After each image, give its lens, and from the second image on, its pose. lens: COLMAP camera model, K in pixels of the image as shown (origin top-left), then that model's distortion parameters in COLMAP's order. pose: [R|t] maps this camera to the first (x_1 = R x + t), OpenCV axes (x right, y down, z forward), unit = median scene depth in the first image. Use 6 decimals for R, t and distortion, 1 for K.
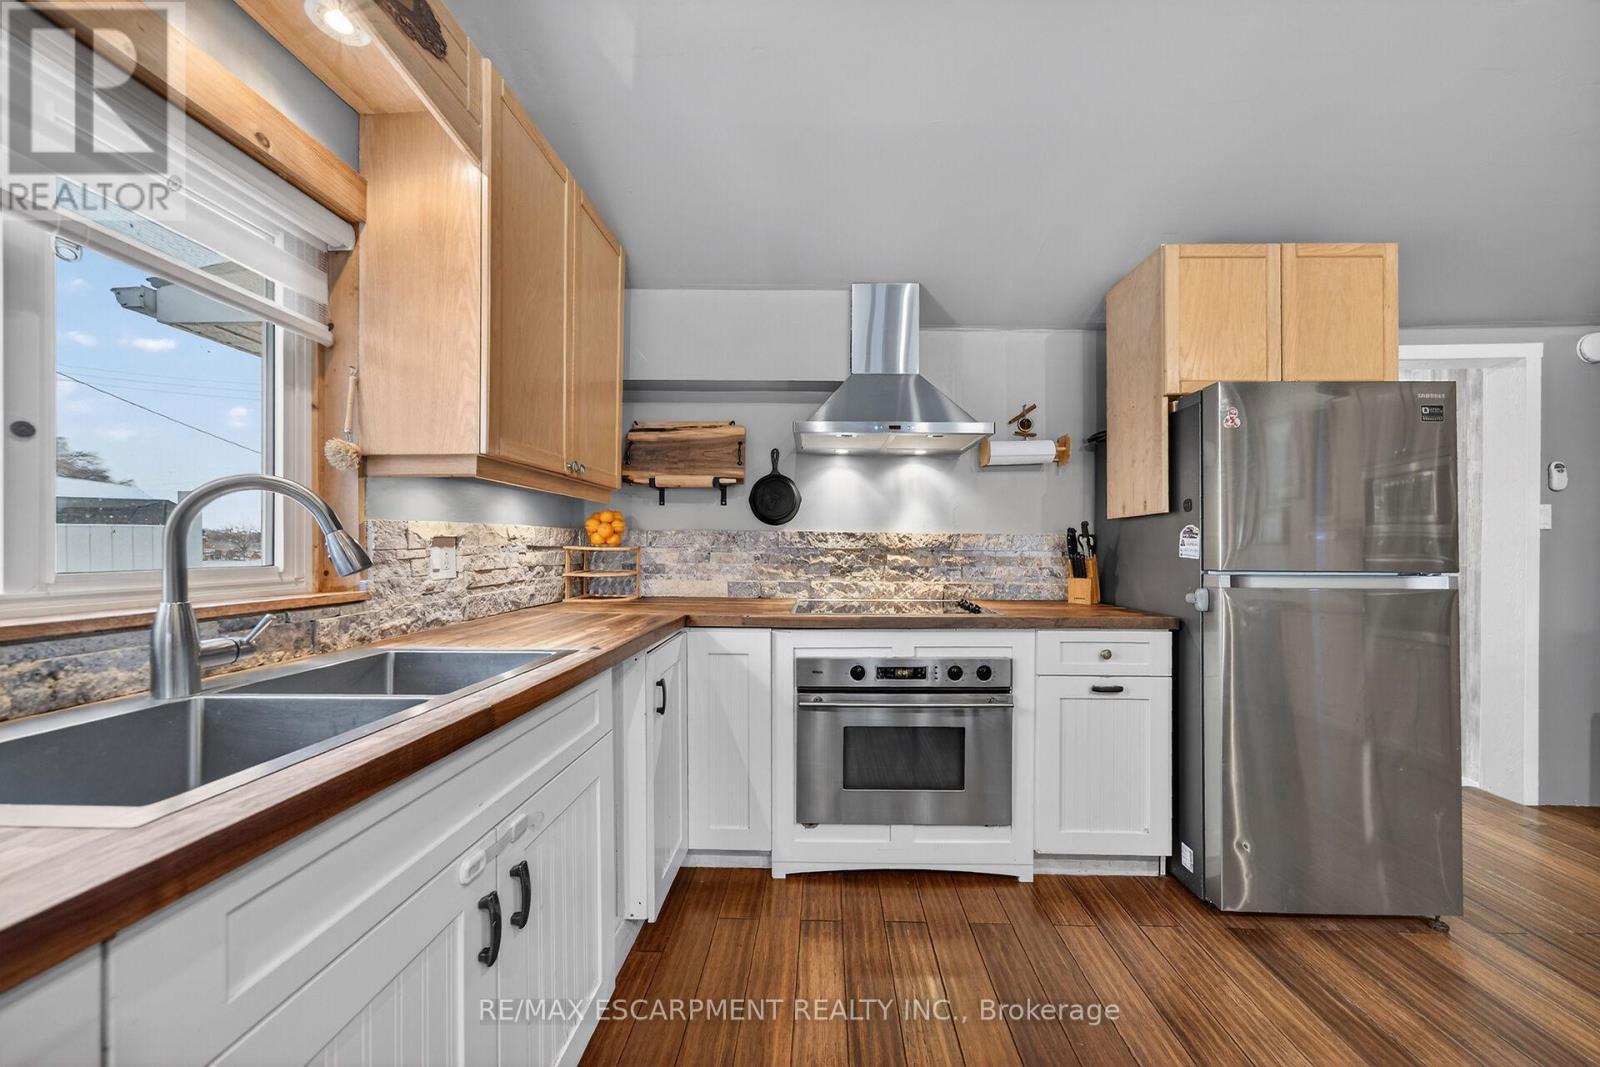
lens RADIAL K [[553.7, 0, 812.5], [0, 553.7, 542.5], [0, 0, 1]] dist [-0.009675, 0.001377]
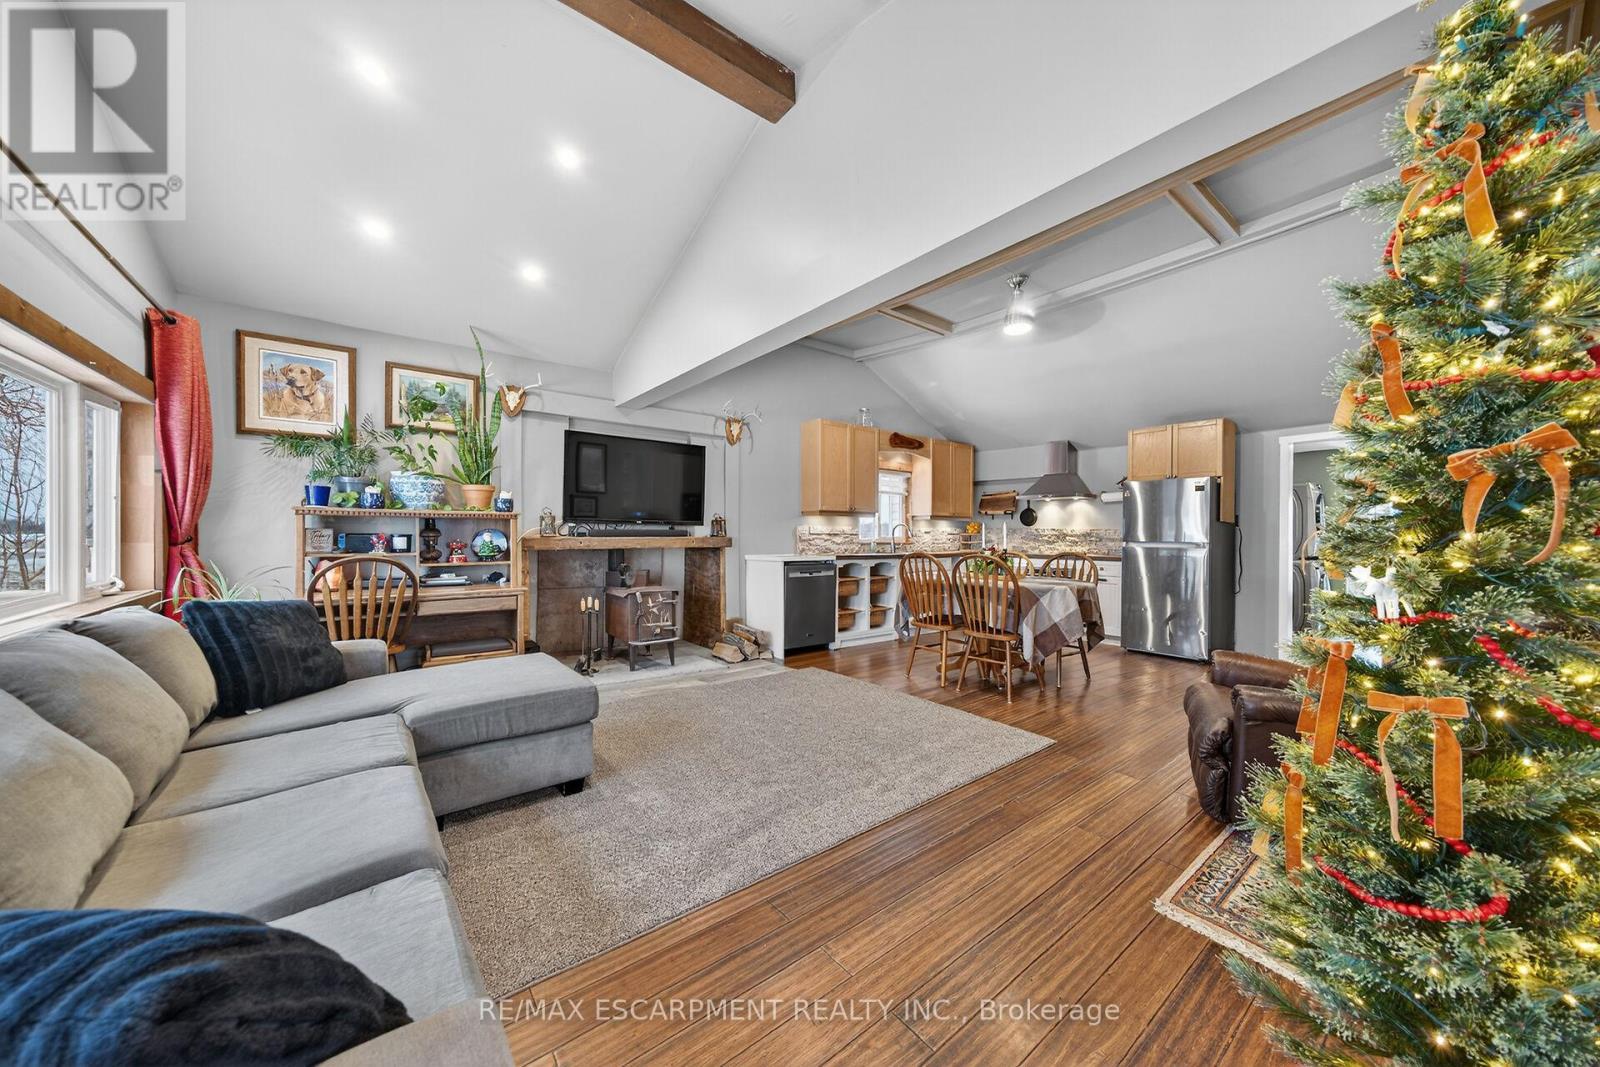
lens RADIAL K [[553.7, 0, 812.9], [0, 553.7, 536.4], [0, 0, 1]] dist [-0.009675, 0.001377]
pose [[0.653493, 0.006630, -0.756903, 1.364629], [0.003683, 0.999922, 0.011938, -0.017988], [0.756923, -0.010589, 0.653418, -1.694677]]
